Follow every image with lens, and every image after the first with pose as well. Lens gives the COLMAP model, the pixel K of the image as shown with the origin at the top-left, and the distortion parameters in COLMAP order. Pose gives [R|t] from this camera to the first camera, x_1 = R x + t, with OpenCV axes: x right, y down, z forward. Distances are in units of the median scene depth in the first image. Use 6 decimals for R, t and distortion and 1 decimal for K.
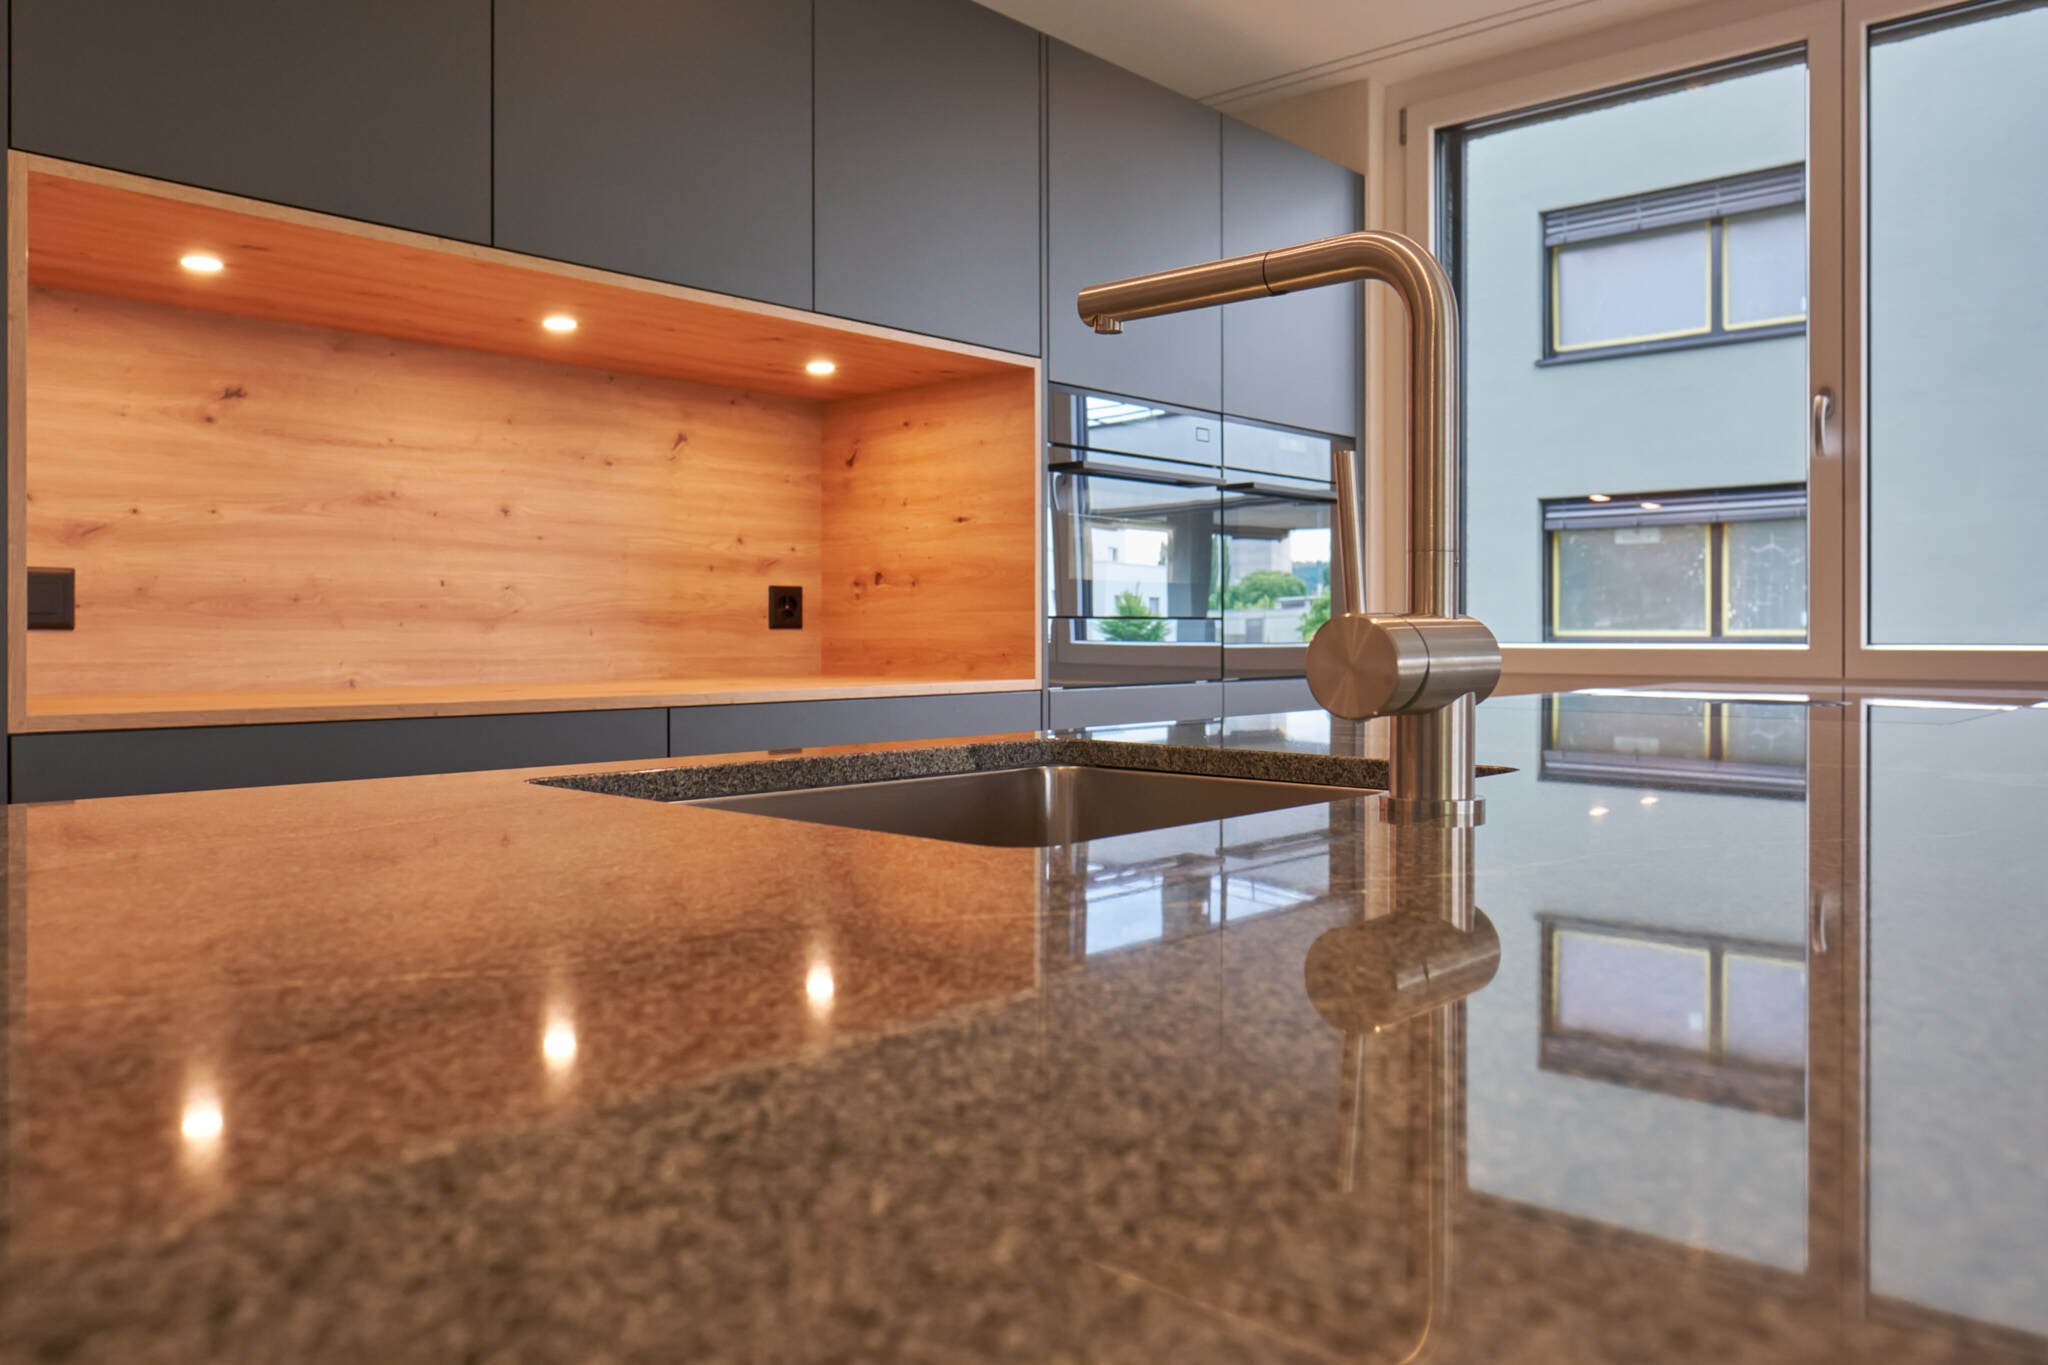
lens RADIAL K [[1500.4, 0, 975.2], [0, 1500.4, 644.9], [0, 0, 1]] dist [-0.010184, 0.000810]
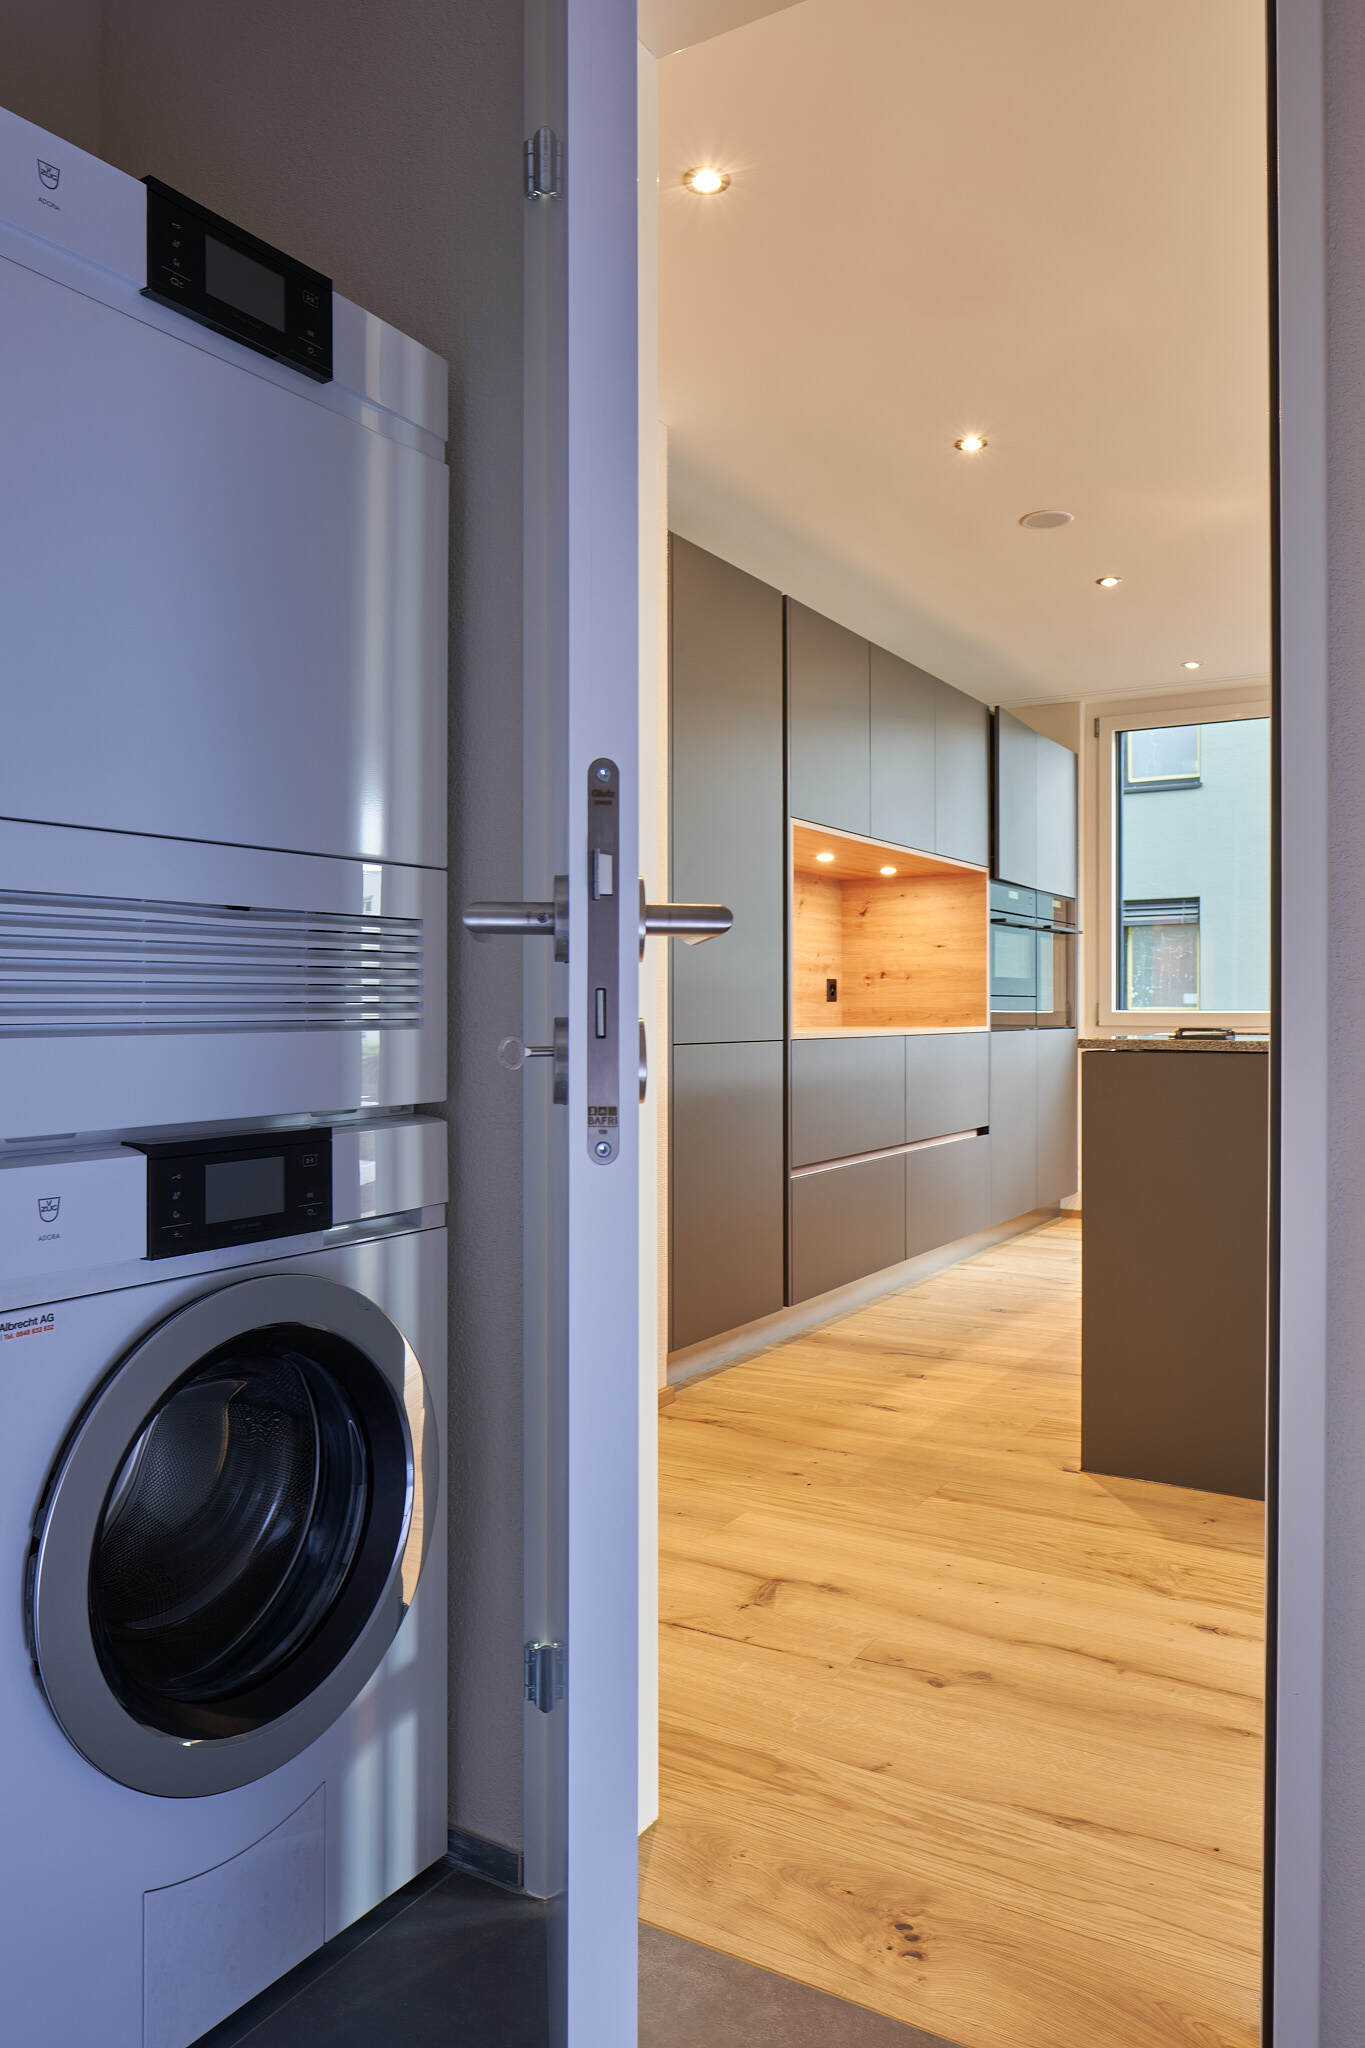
lens RADIAL K [[1436.7, 0, 683.0], [0, 1436.7, 1022.2], [0, 0, 1]] dist [-0.004711, -0.001933]
pose [[0.976848, -0.003509, 0.213907, -0.738098], [0.002833, 0.999990, 0.003465, 0.008743], [-0.213917, -0.002779, 0.976848, -0.767322]]
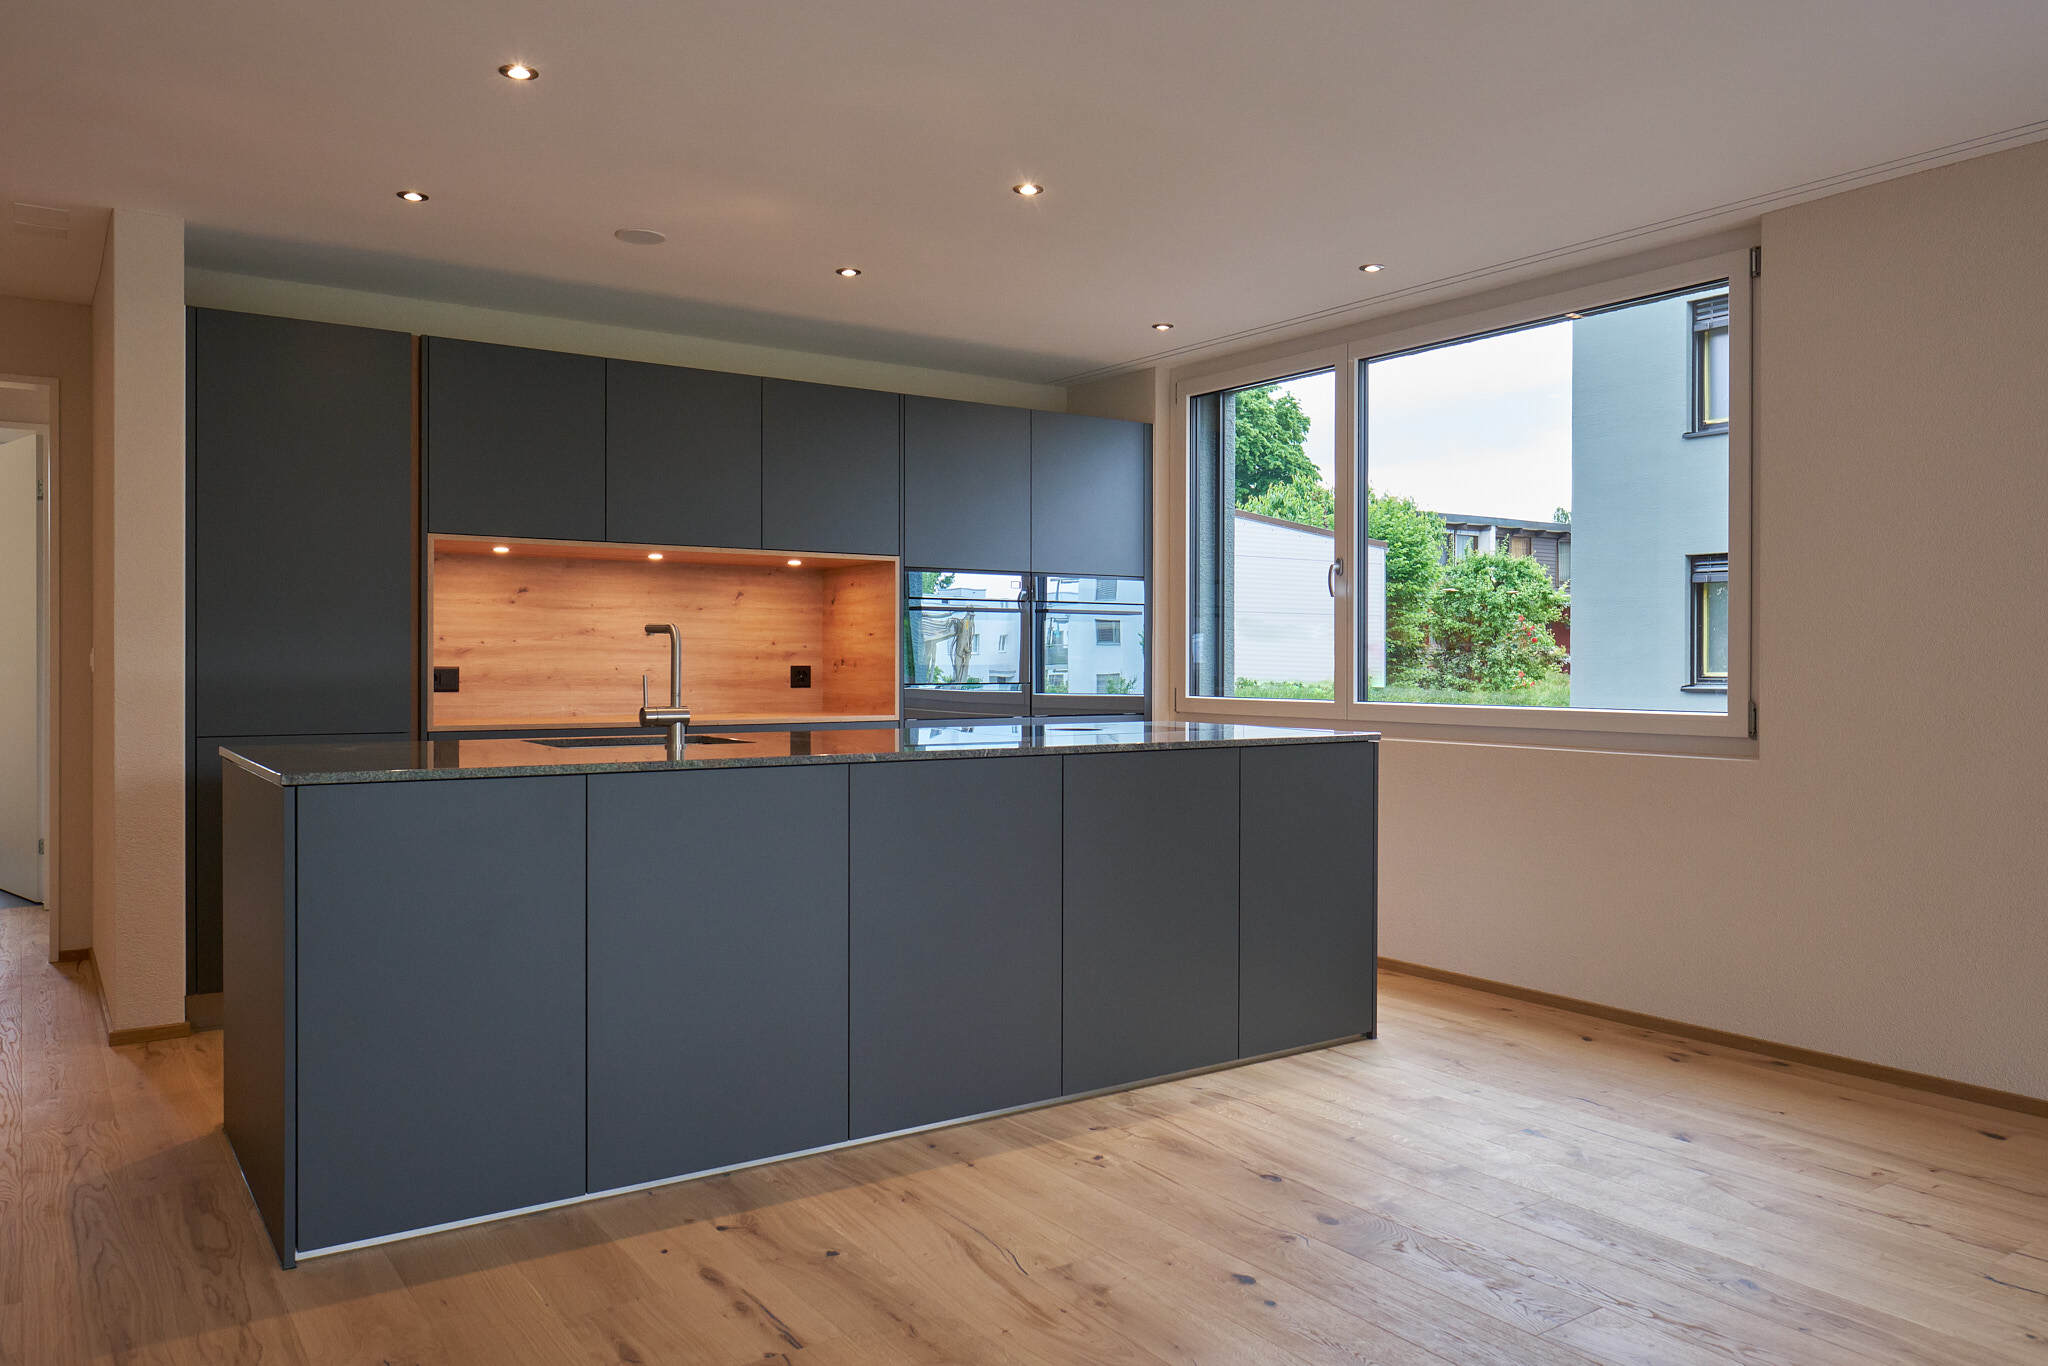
lens RADIAL K [[1436.7, 0, 1019.9], [0, 1436.7, 675.0], [0, 0, 1]] dist [-0.004711, -0.001933]
pose [[0.975523, 0.004372, -0.219852, 0.597248], [-0.004203, 0.999990, 0.001236, -0.032699], [0.219855, -0.000281, 0.975532, -0.804918]]
